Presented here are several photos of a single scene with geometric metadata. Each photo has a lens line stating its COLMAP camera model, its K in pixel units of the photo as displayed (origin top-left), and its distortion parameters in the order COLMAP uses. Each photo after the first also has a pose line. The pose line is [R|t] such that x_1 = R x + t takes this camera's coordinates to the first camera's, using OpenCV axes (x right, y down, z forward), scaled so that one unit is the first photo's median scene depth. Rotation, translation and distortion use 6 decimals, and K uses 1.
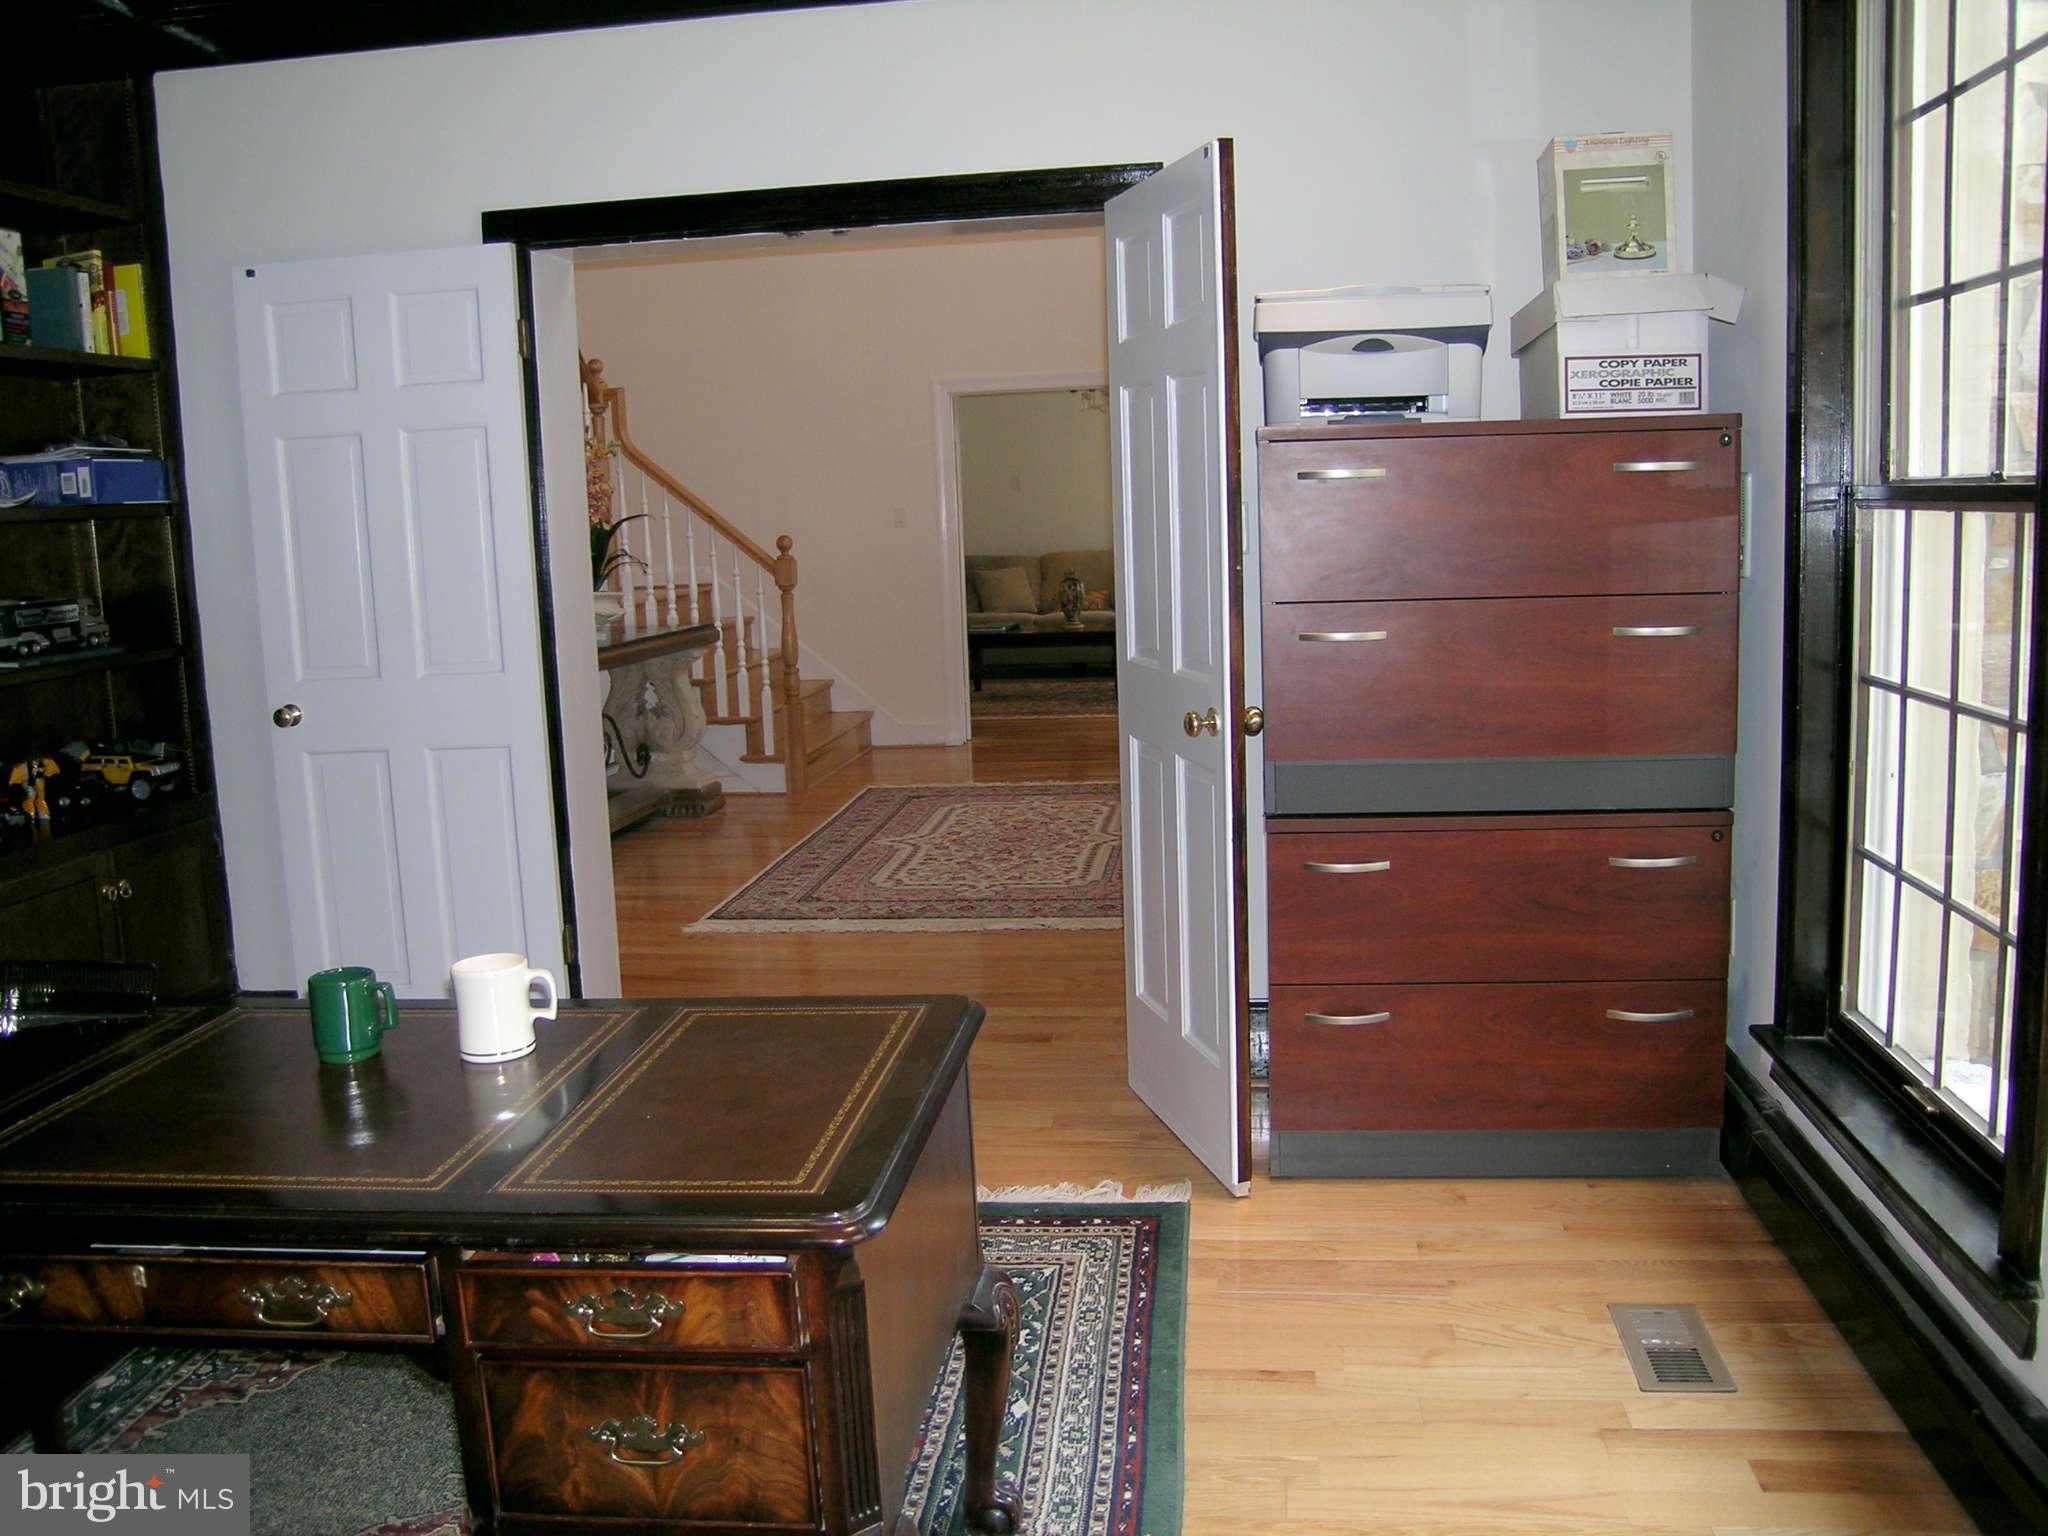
lens RADIAL K [[1721.9, 0, 1026.9], [0, 1721.9, 761.7], [0, 0, 1]] dist [-0.096516, 0.042384]
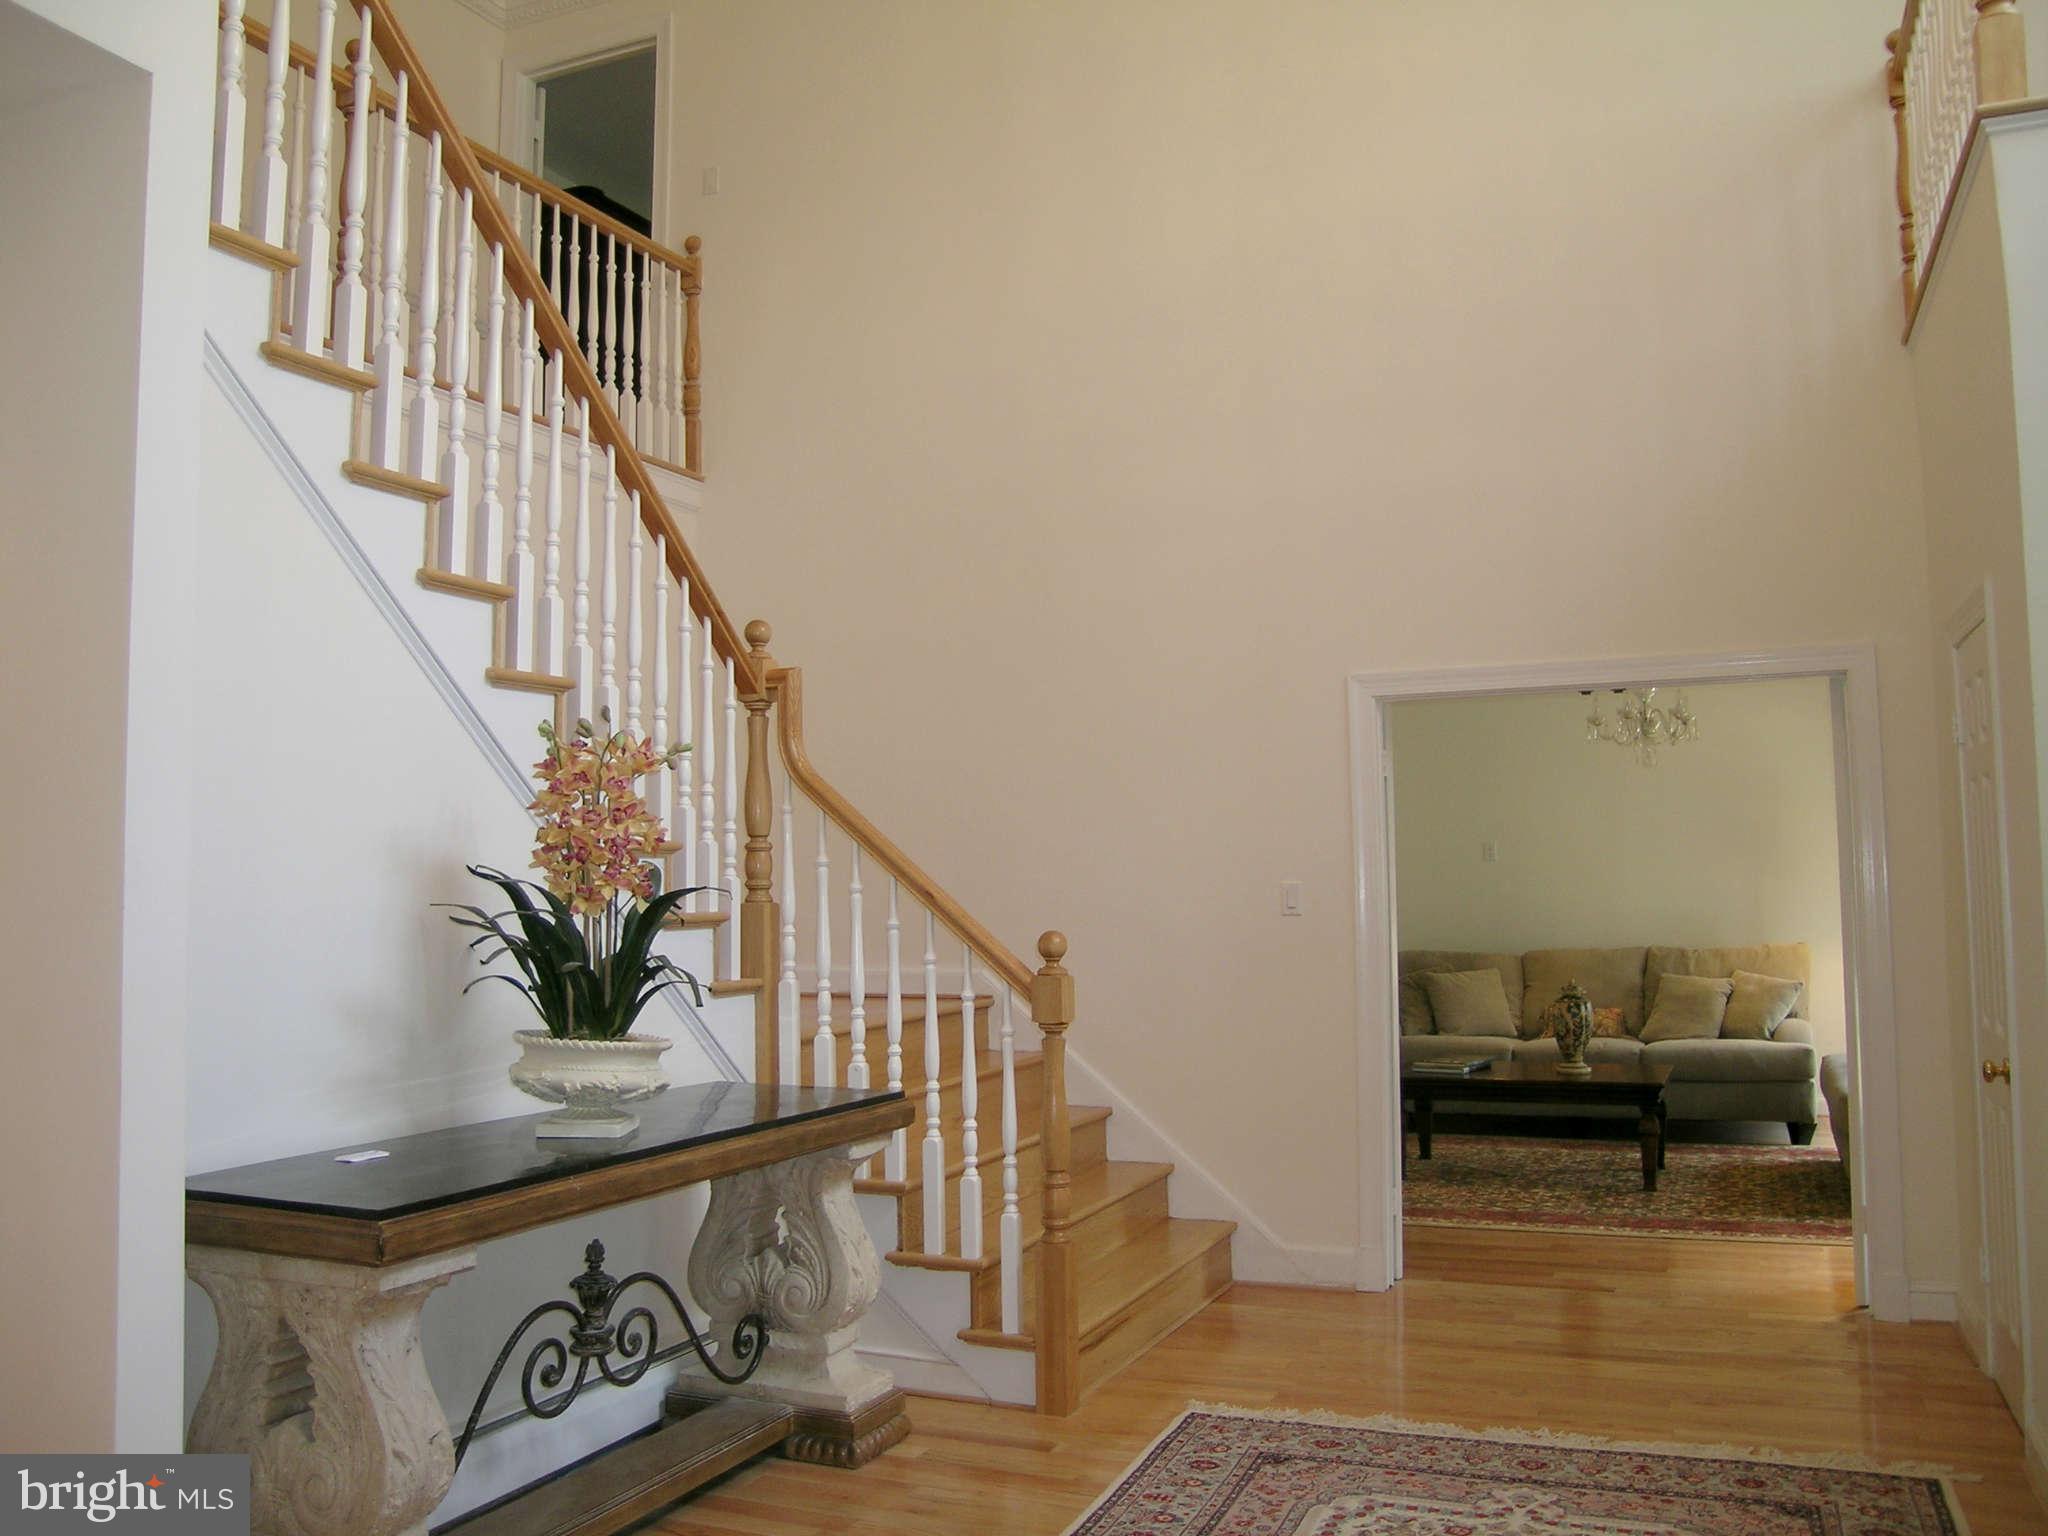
lens RADIAL K [[1721.9, 0, 1034.3], [0, 1721.9, 761.3], [0, 0, 1]] dist [-0.096516, 0.042384]
pose [[0.964620, 0.006262, -0.263568, -0.002177], [-0.062107, 0.976980, -0.204091, -0.070846], [0.256223, 0.213240, 0.942804, 0.457749]]
